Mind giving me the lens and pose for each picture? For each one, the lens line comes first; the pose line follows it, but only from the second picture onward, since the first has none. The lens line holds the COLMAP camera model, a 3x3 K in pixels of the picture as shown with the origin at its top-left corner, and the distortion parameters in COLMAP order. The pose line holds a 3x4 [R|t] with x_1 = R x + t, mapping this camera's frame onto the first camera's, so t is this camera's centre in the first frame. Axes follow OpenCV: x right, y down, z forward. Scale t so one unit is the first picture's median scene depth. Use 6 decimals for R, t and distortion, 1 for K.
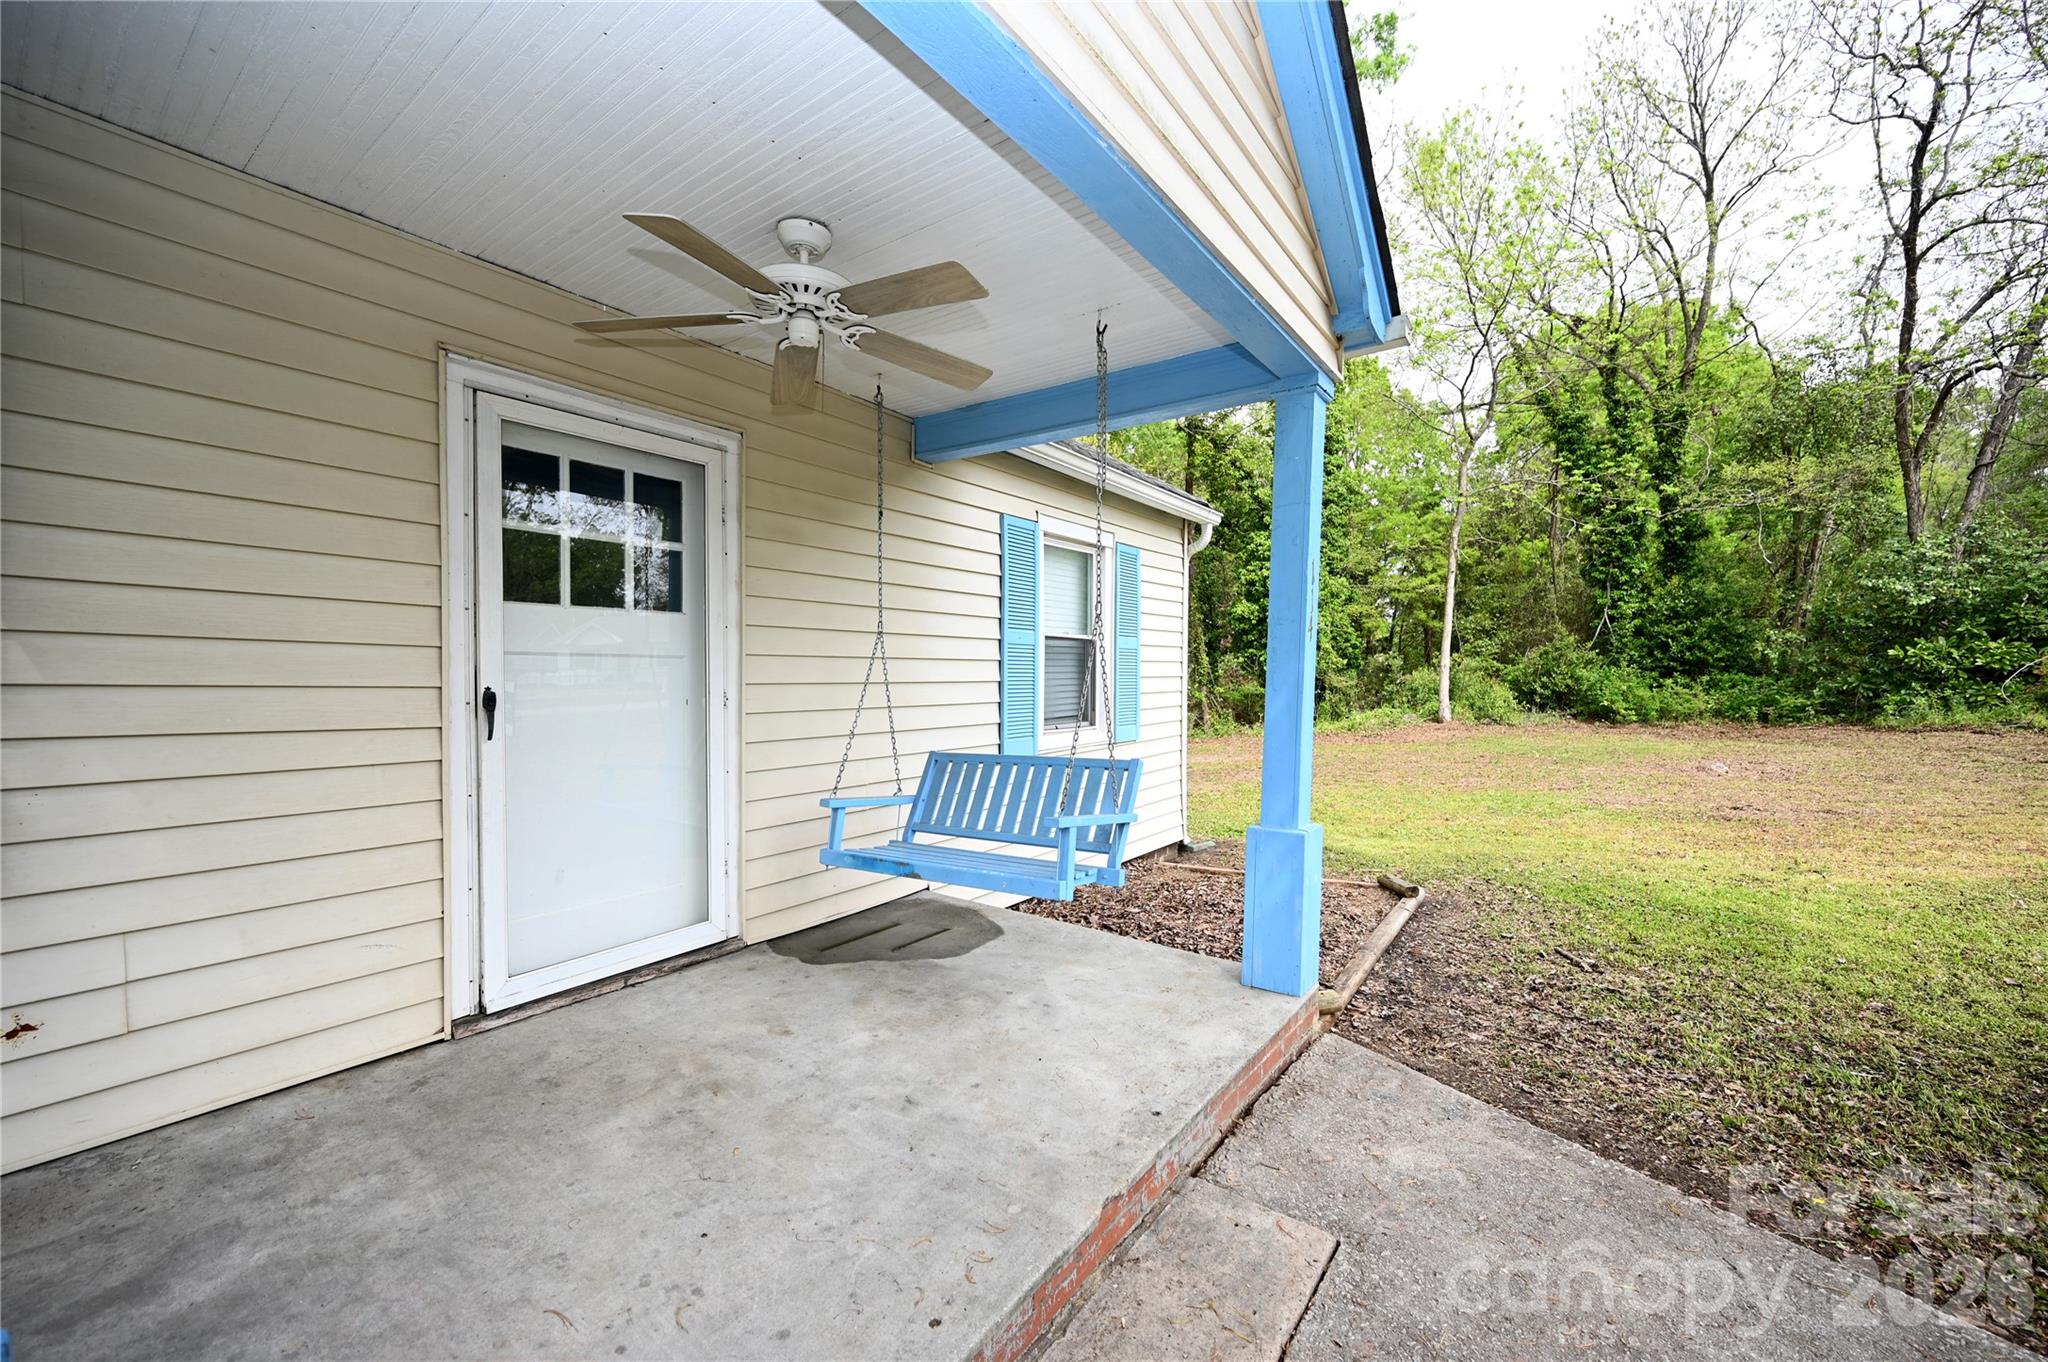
lens RADIAL K [[811.6, 0, 1024.7], [0, 811.6, 681.0], [0, 0, 1]] dist [0.001160, -0.000034]
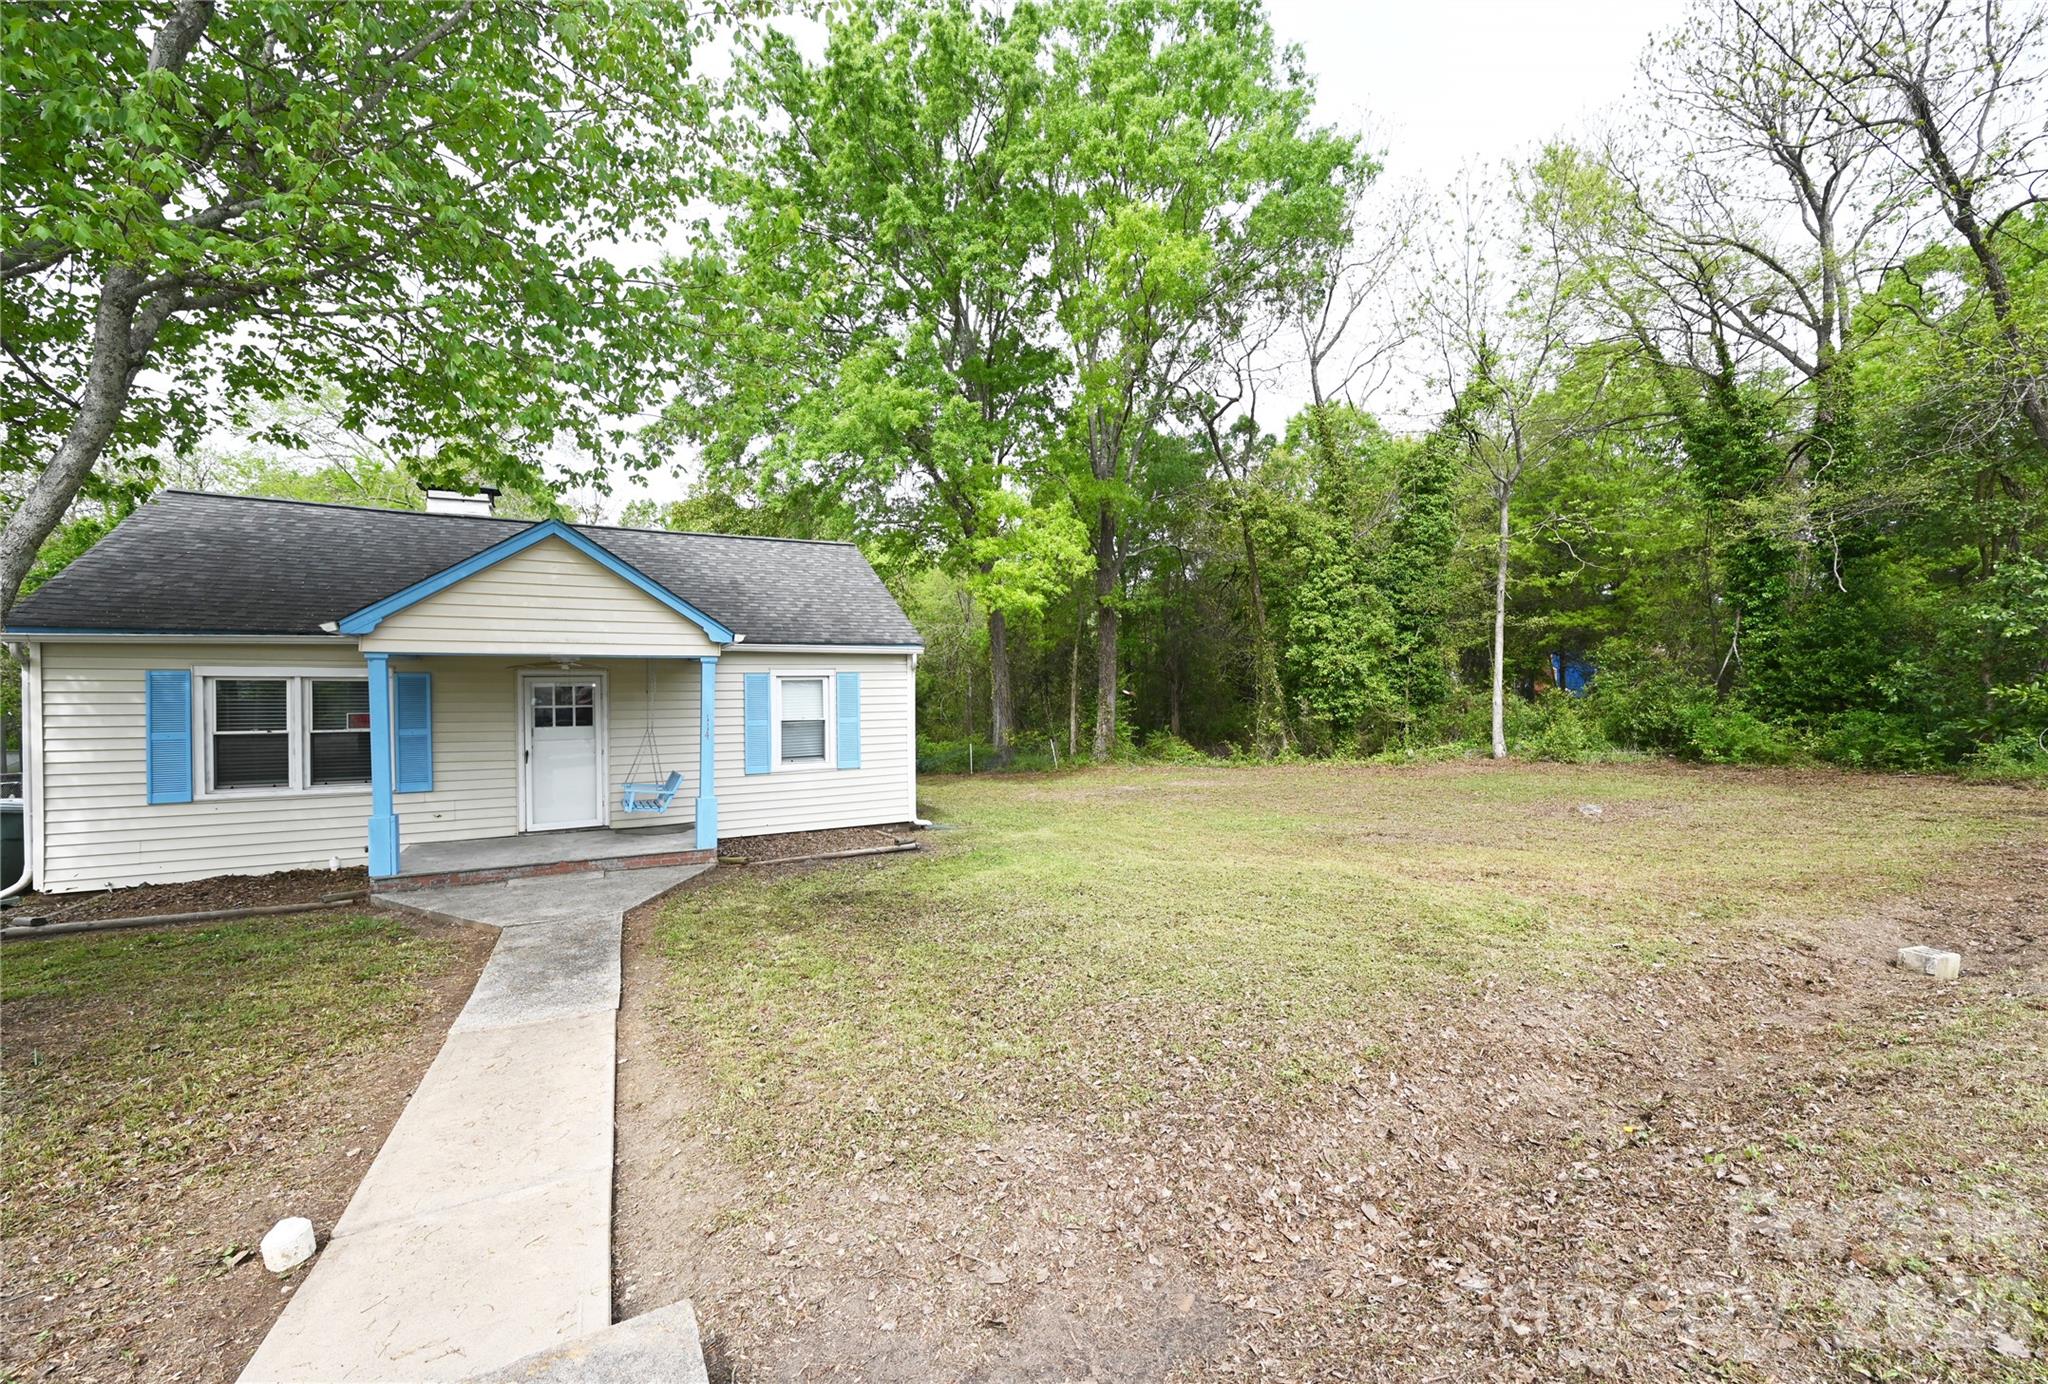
lens RADIAL K [[844.0, 0, 1024.8], [0, 844.0, 694.8], [0, 0, 1]] dist [-0.001938, -0.000009]
pose [[0.893075, -0.007100, -0.449852, 0.500629], [0.007959, 0.999968, 0.000019, -0.036369], [0.449838, -0.003598, 0.893103, -0.236160]]
